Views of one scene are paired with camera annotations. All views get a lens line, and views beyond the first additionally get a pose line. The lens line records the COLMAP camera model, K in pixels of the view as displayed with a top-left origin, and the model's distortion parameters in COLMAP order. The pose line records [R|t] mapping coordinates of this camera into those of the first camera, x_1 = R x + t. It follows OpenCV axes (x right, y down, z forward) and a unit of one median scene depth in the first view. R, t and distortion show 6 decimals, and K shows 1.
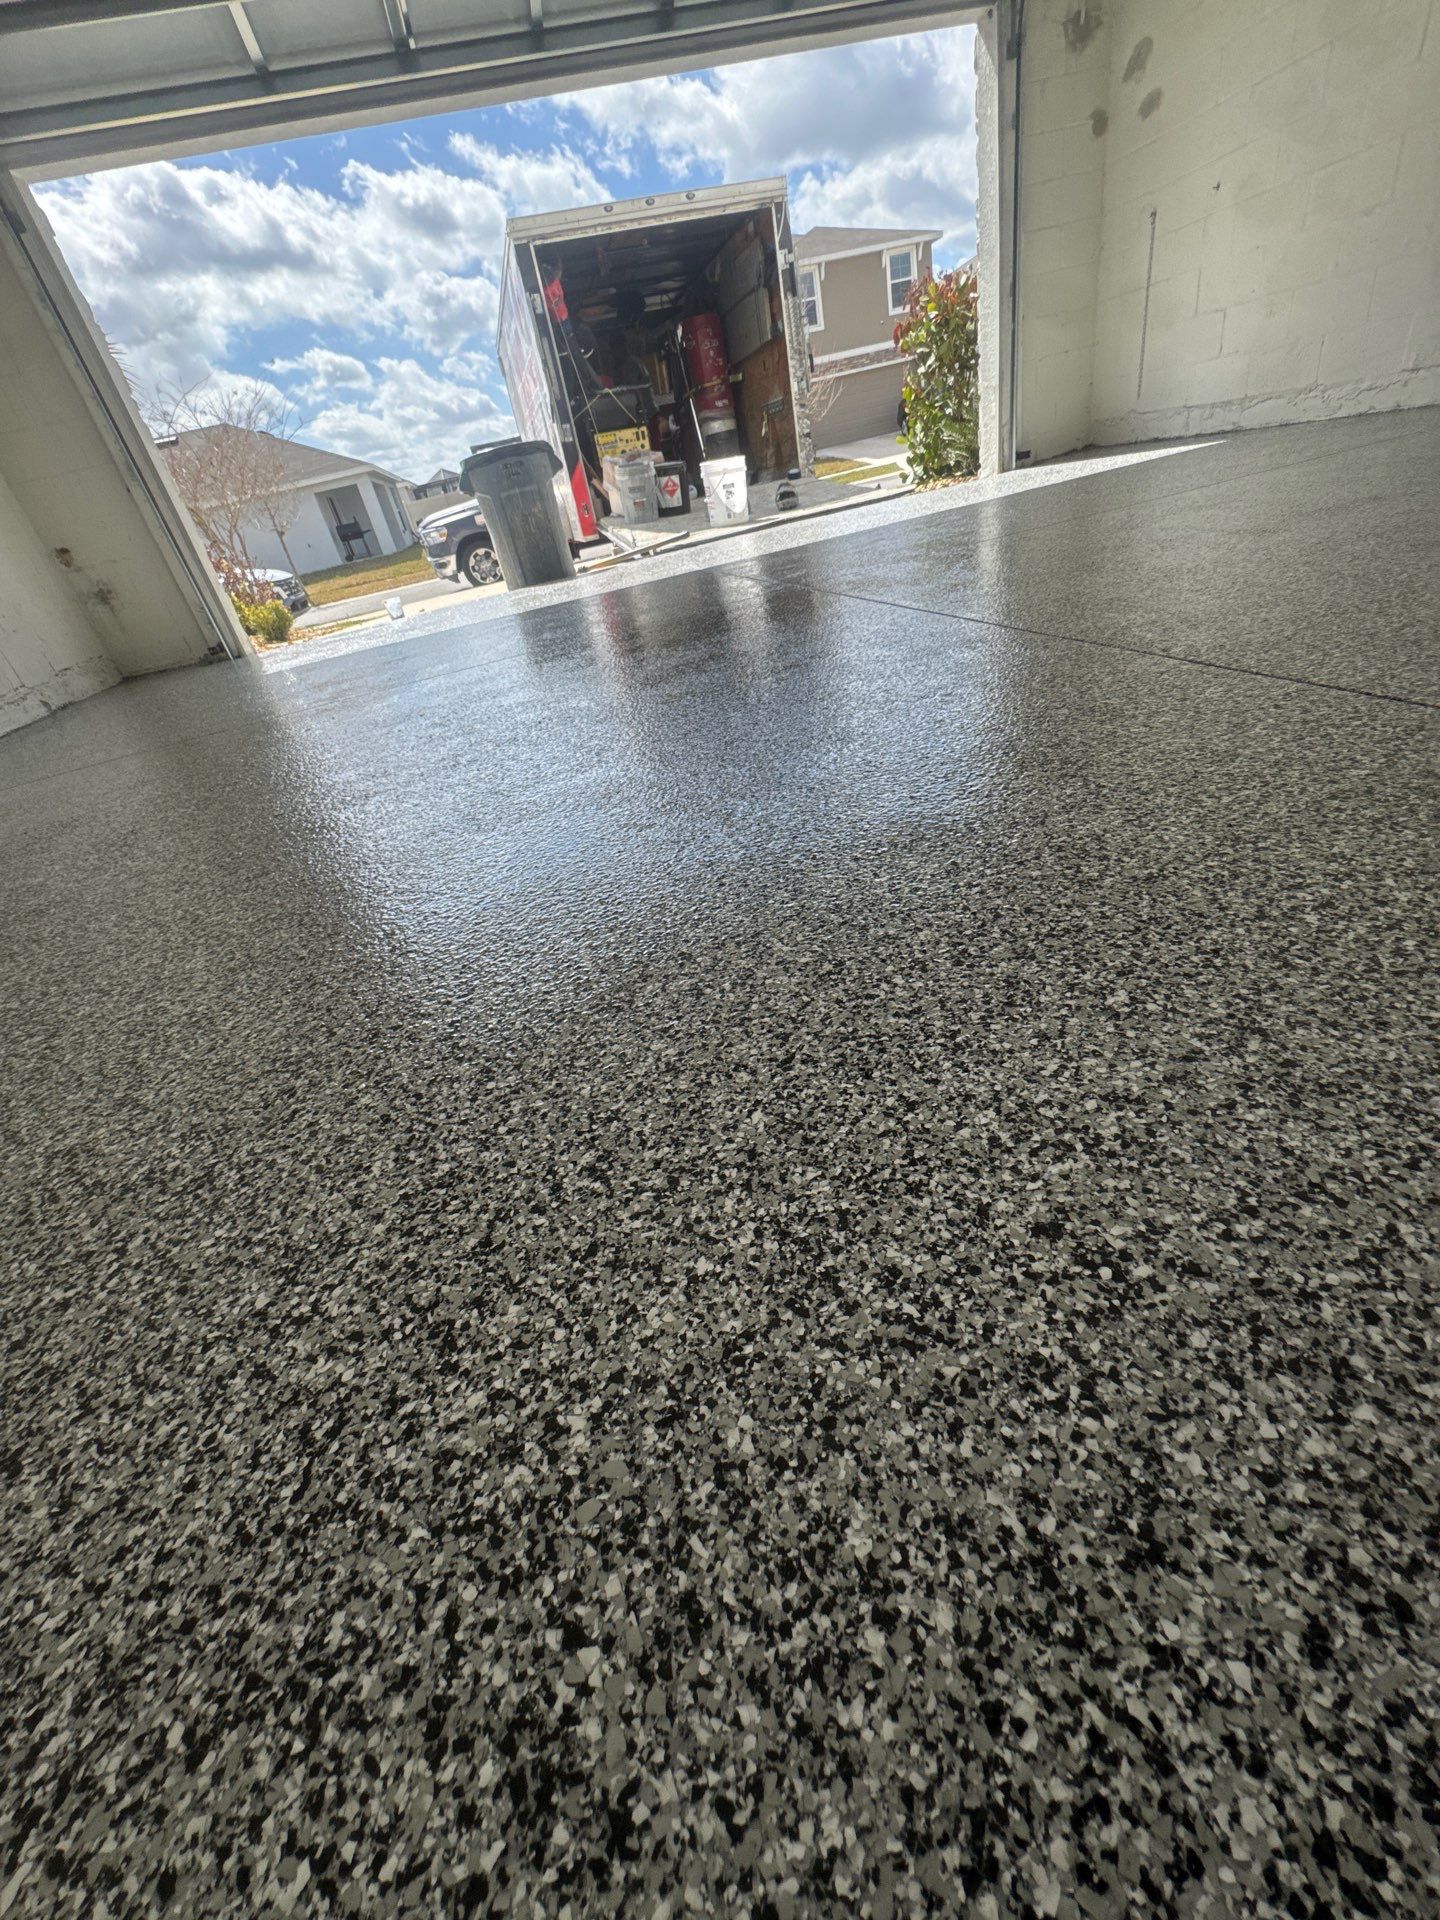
lens RADIAL K [[761.8, 0, 728.5], [0, 761.8, 961.7], [0, 0, 1]] dist [-0.003933, 0.001226]
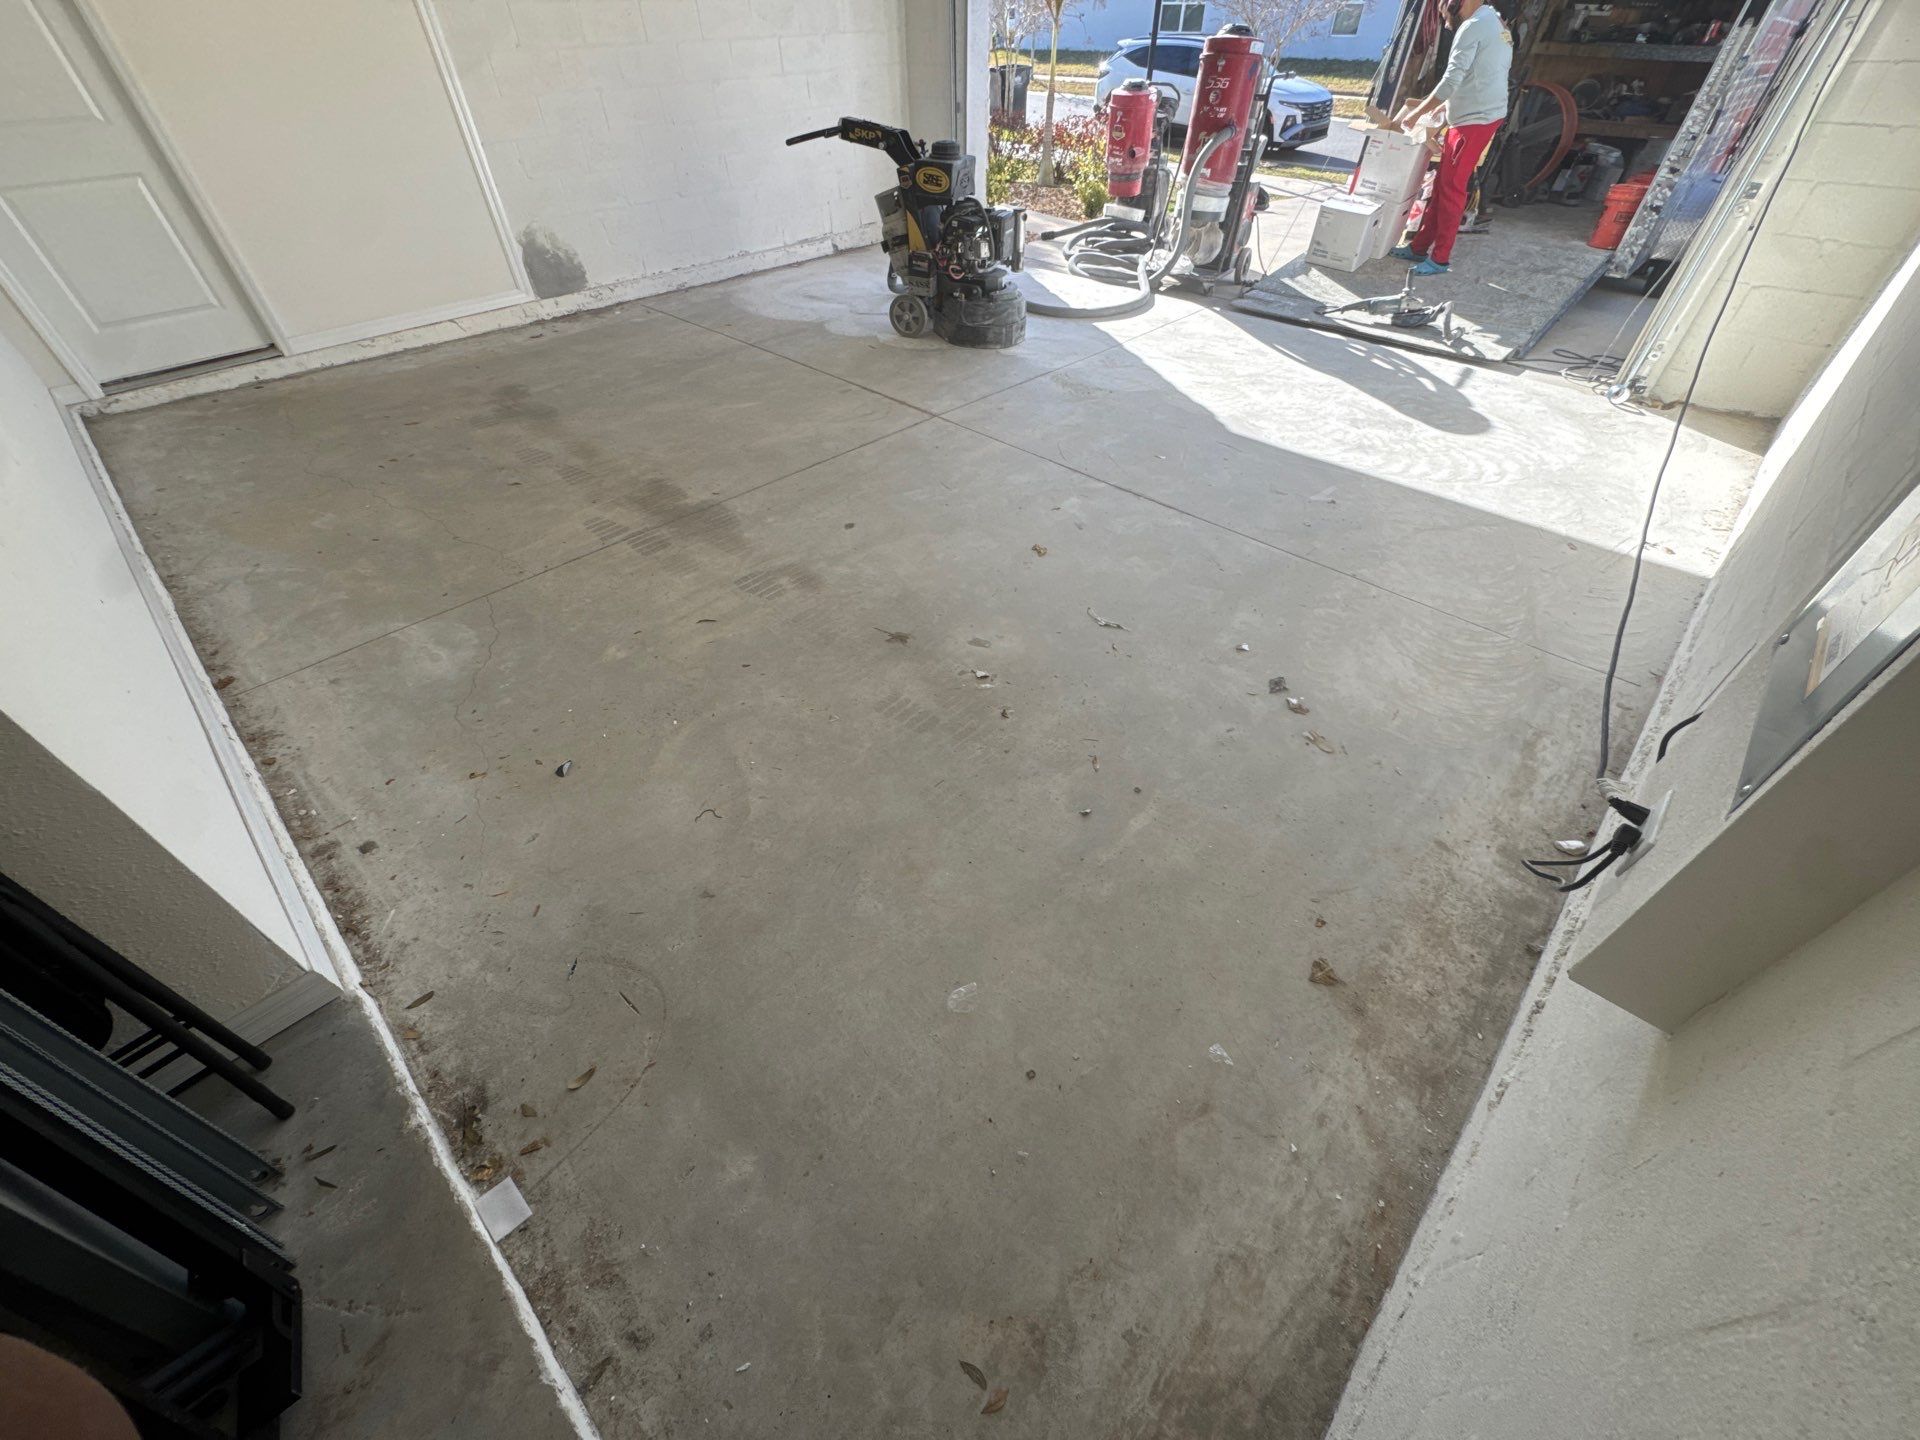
lens RADIAL K [[761.8, 0, 952.3], [0, 761.8, 725.9], [0, 0, 1]] dist [-0.003933, 0.001226]
pose [[0.485318, 0.721036, -0.494544, 0.825286], [-0.539574, 0.692057, 0.479497, -0.498781], [0.687987, 0.034134, 0.724920, -0.062187]]
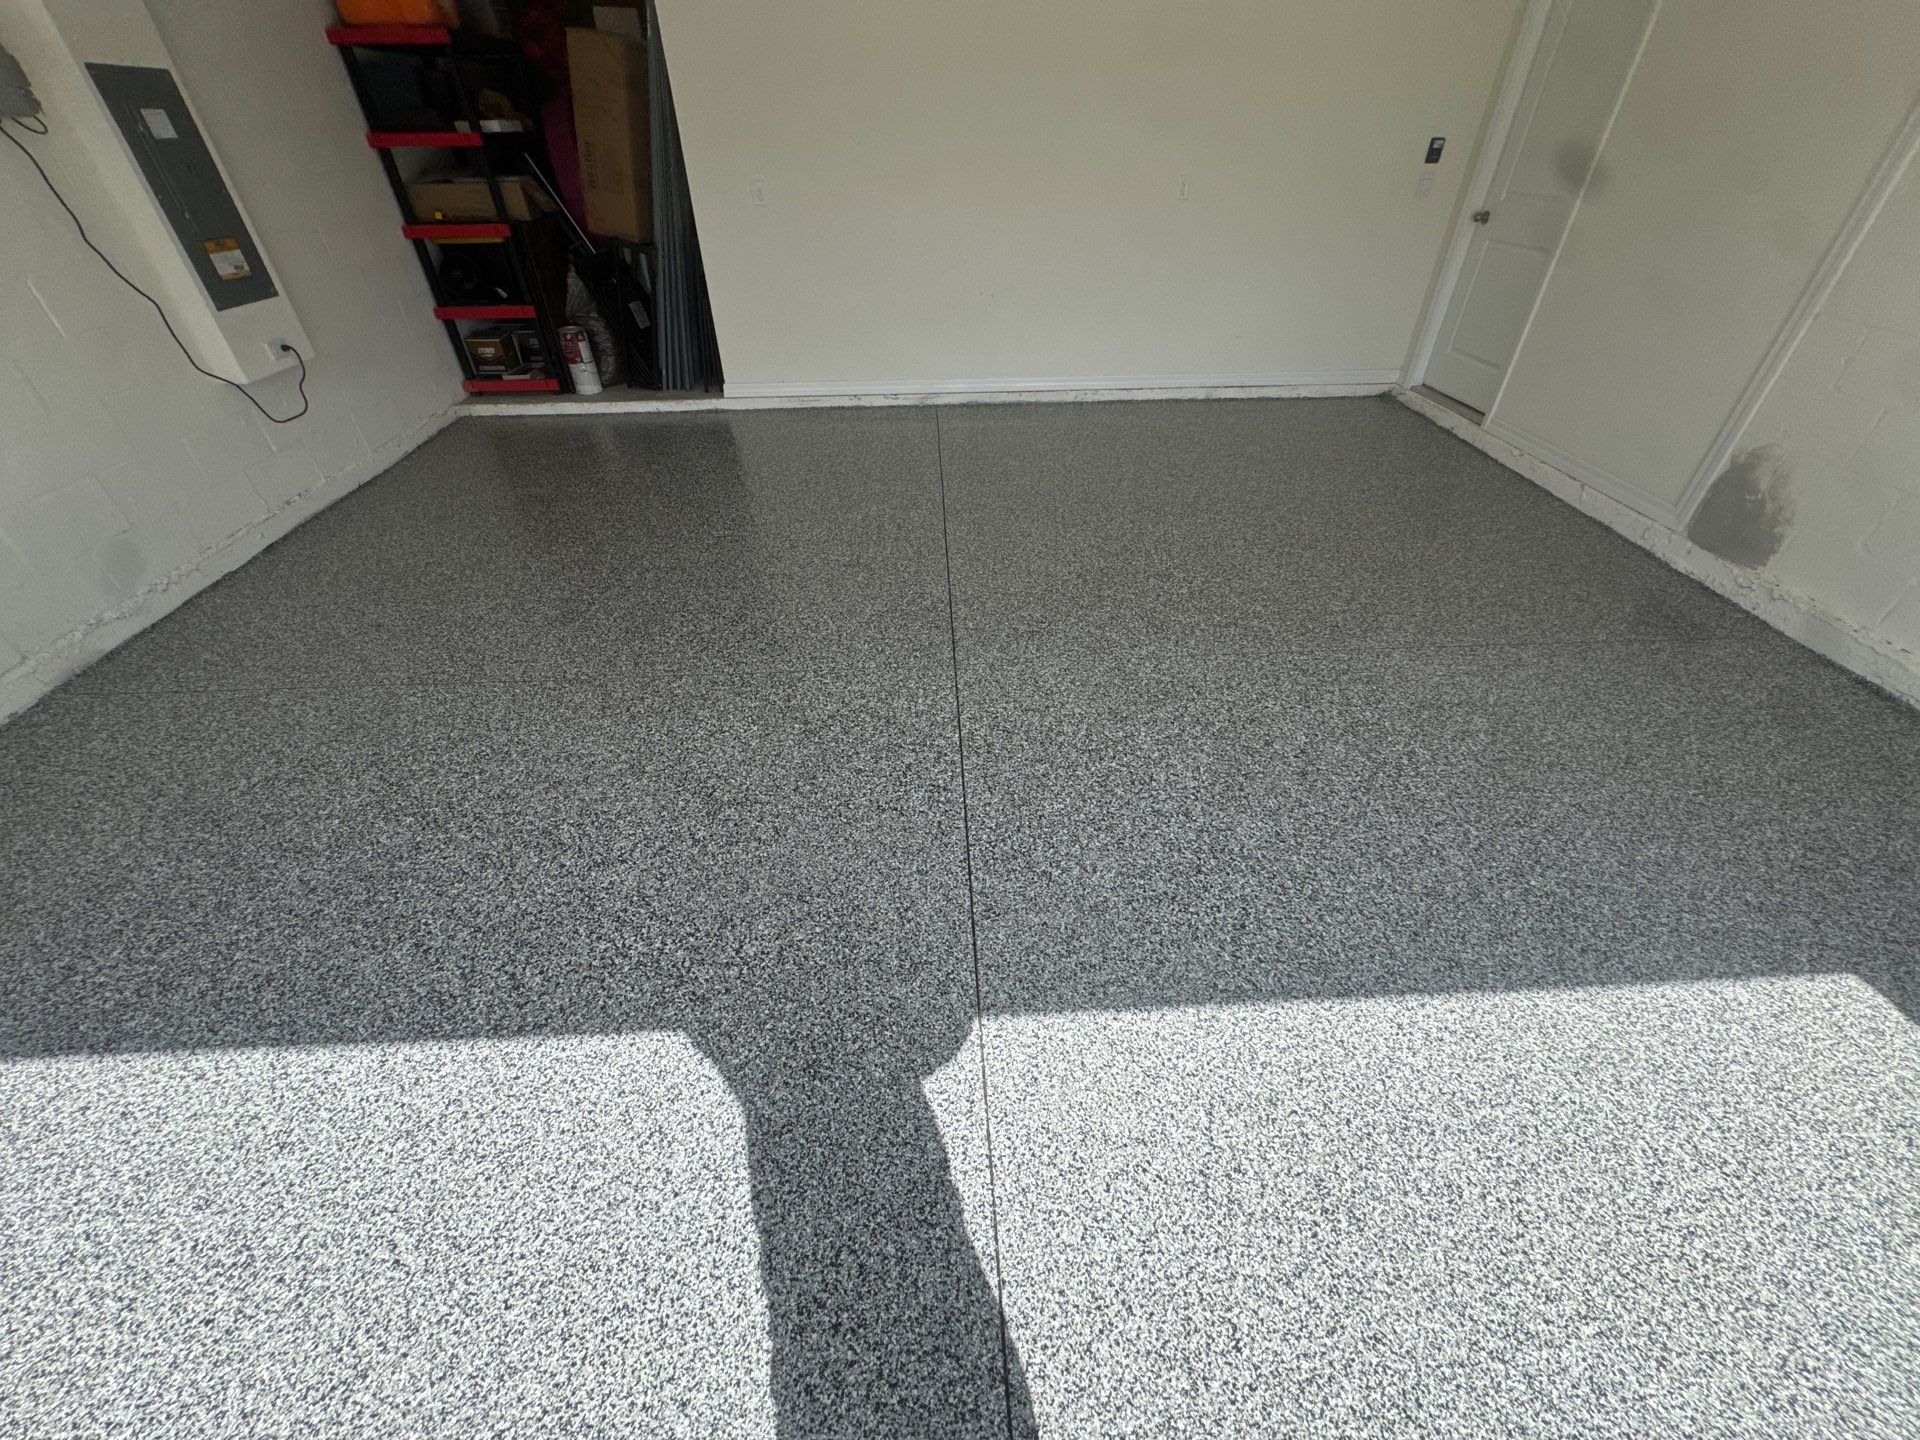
lens RADIAL K [[761.8, 0, 955.4], [0, 761.8, 718.4], [0, 0, 1]] dist [-0.003933, 0.001226]
pose [[-0.953508, 0.017913, 0.300836, -0.153815], [0.288715, 0.340515, 0.894815, -0.886414], [-0.086410, 0.940069, -0.329855, 0.873037]]
